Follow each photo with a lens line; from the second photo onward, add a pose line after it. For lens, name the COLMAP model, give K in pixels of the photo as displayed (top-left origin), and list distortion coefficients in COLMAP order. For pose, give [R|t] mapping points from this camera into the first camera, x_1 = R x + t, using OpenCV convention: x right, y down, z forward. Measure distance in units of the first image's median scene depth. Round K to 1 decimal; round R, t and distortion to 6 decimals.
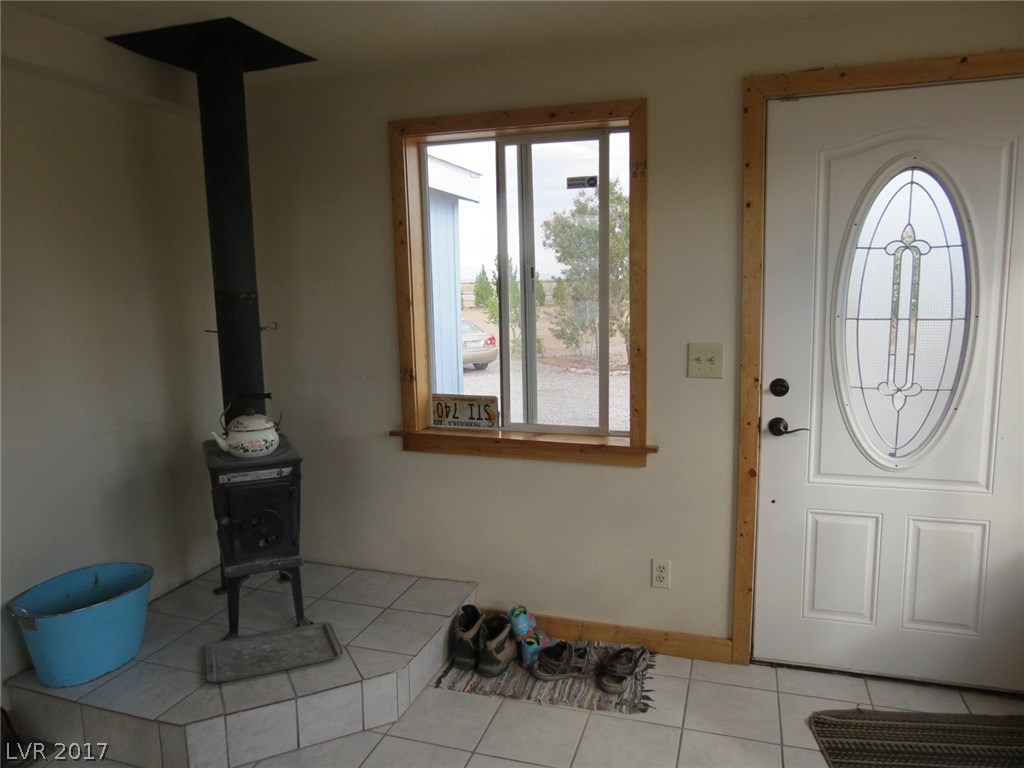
lens RADIAL K [[730.0, 0, 507.9], [0, 730.0, 384.6], [0, 0, 1]] dist [-0.039172, 0.032029]
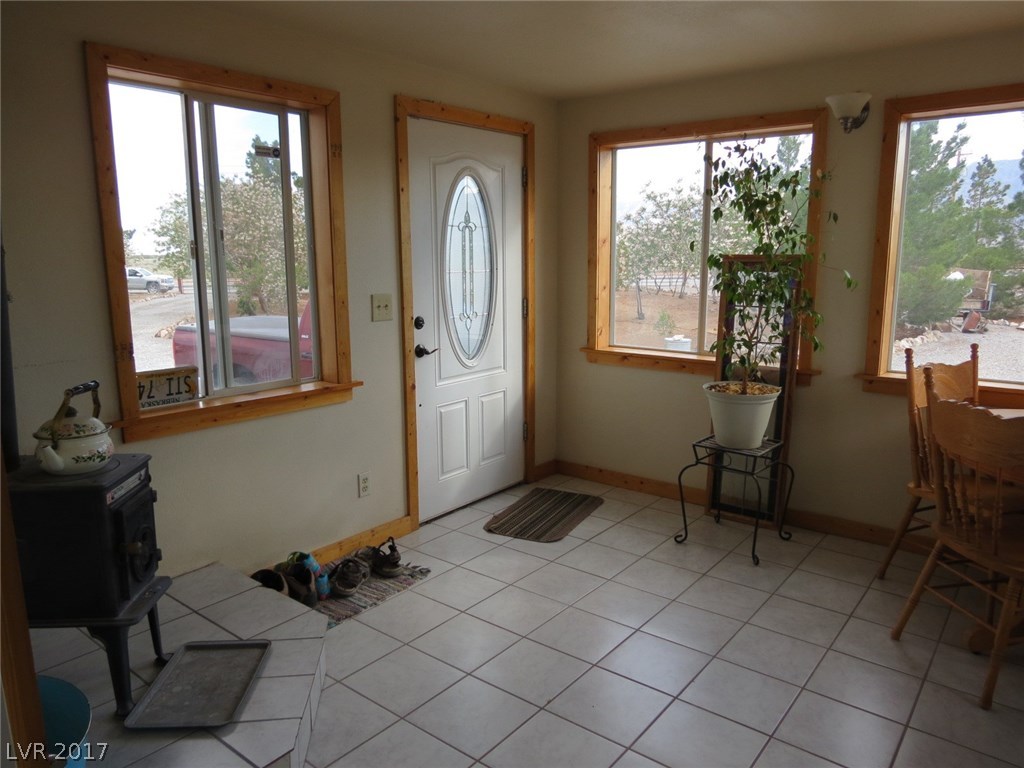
lens RADIAL K [[730.0, 0, 509.4], [0, 730.0, 384.1], [0, 0, 1]] dist [-0.039172, 0.032029]
pose [[0.348443, -0.150911, 0.925102, -0.869164], [0.133589, 0.984875, 0.110344, -0.010962], [-0.927762, 0.085135, 0.363332, 0.328140]]
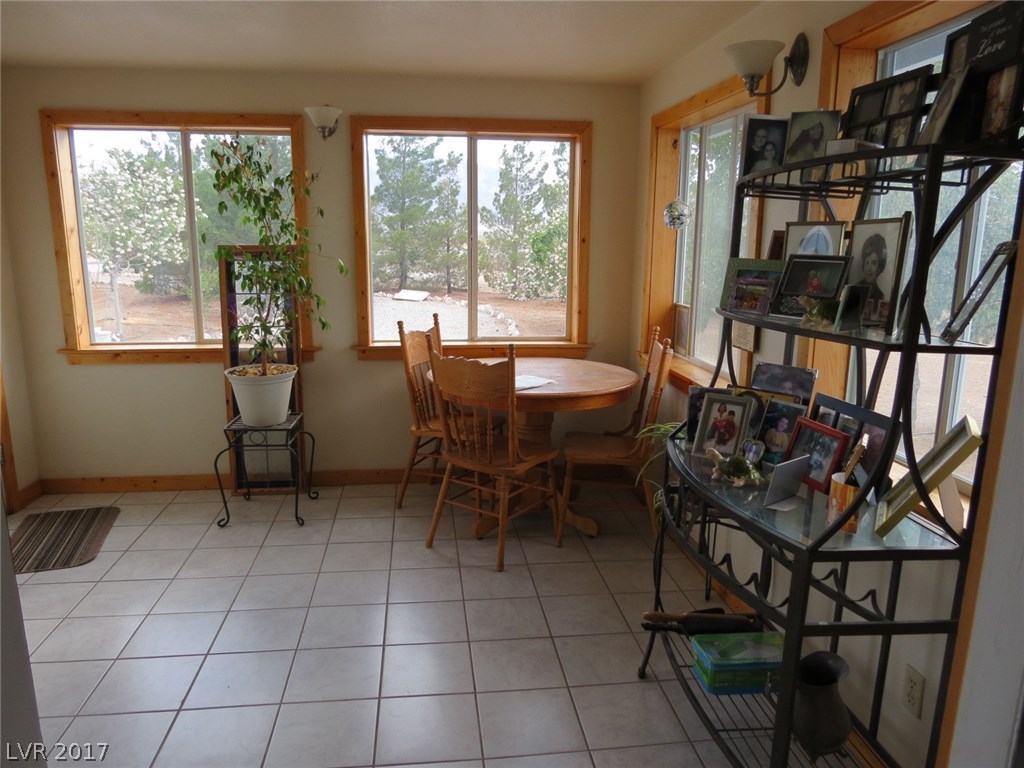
lens RADIAL K [[730.0, 0, 508.3], [0, 730.0, 385.2], [0, 0, 1]] dist [-0.039172, 0.032029]
pose [[-0.419893, -0.168789, 0.891740, -0.976005], [0.133779, 0.960310, 0.244760, -0.056218], [-0.897660, 0.222069, -0.380647, 0.528890]]
